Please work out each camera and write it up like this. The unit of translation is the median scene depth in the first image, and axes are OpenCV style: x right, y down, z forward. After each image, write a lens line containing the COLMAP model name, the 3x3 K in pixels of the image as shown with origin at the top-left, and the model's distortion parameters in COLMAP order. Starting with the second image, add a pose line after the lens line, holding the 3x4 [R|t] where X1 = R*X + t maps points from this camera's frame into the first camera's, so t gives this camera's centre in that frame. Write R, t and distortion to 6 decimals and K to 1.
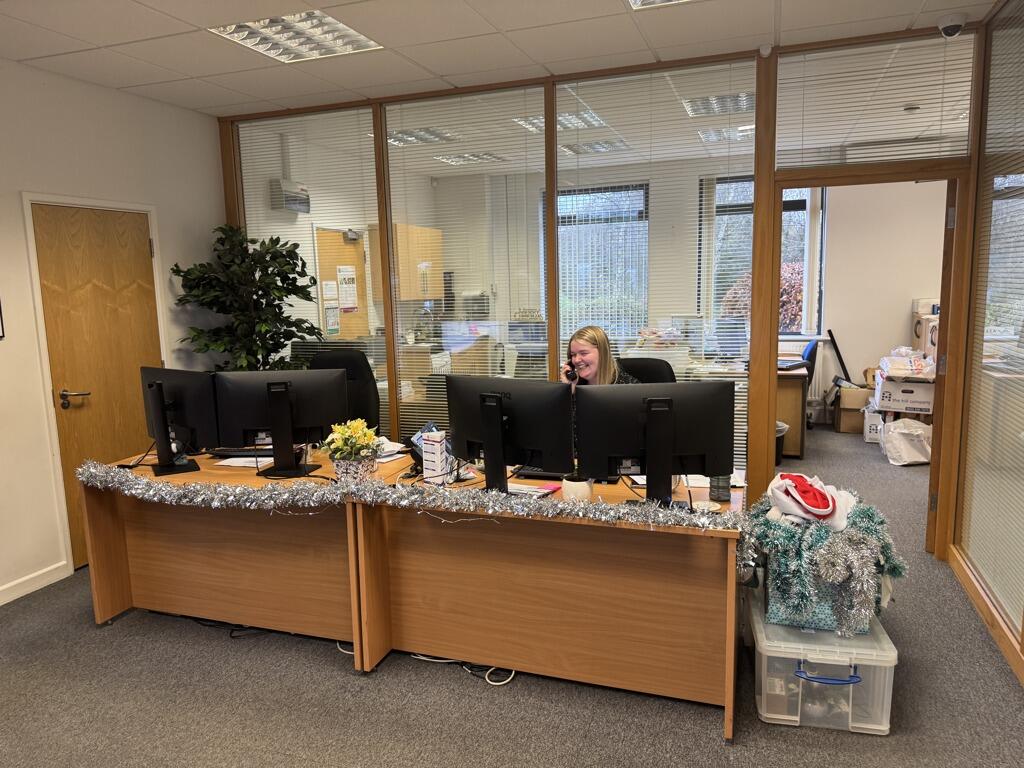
lens RADIAL K [[727.2, 0, 493.9], [0, 727.2, 382.7], [0, 0, 1]] dist [0.083662, -0.085277]
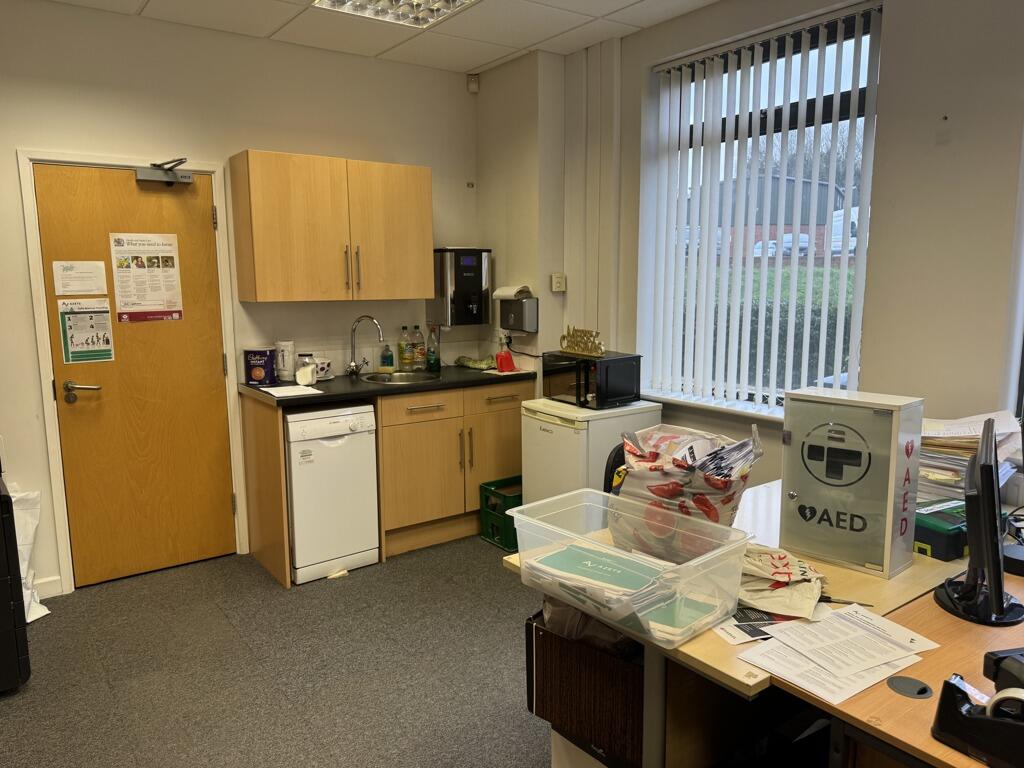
lens RADIAL K [[727.2, 0, 493.9], [0, 727.2, 382.7], [0, 0, 1]] dist [0.083662, -0.085277]
pose [[0.824401, 0.111239, -0.554968, 0.614649], [-0.098320, 0.993735, 0.053133, -0.204311], [0.557402, 0.010761, 0.830173, 1.348113]]
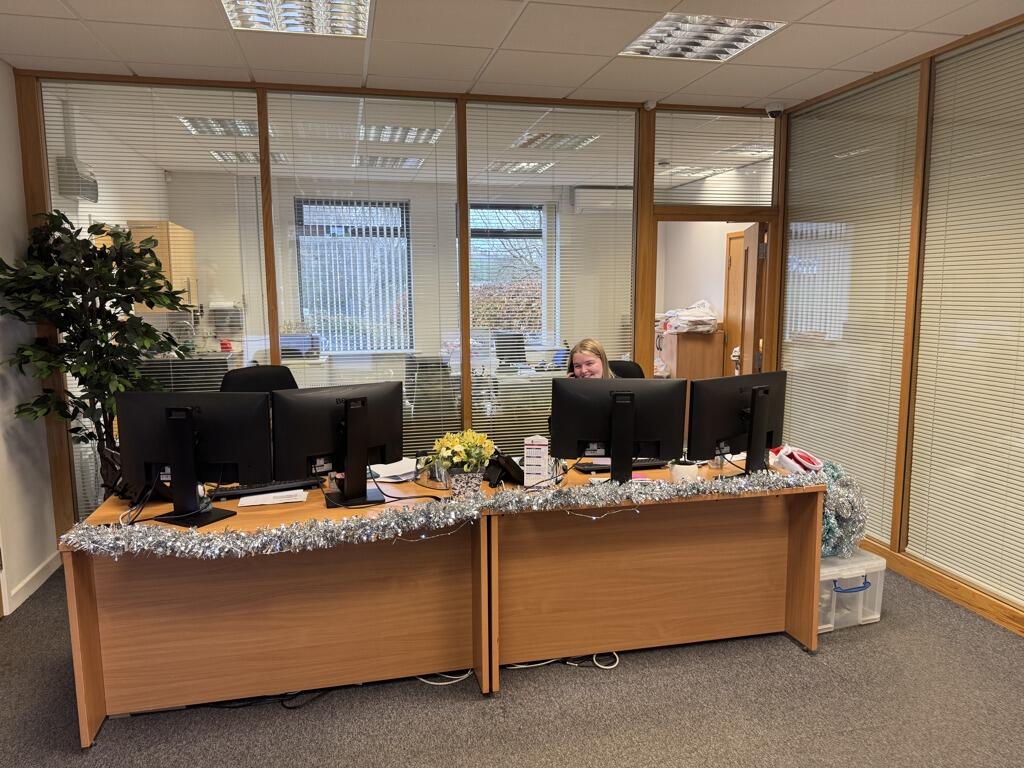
lens RADIAL K [[727.2, 0, 493.9], [0, 727.2, 382.7], [0, 0, 1]] dist [0.083662, -0.085277]
pose [[0.839580, -0.050088, 0.540921, -0.579399], [0.063571, 0.997958, -0.006262, -0.002817], [-0.539503, 0.039645, 0.841050, 0.154677]]
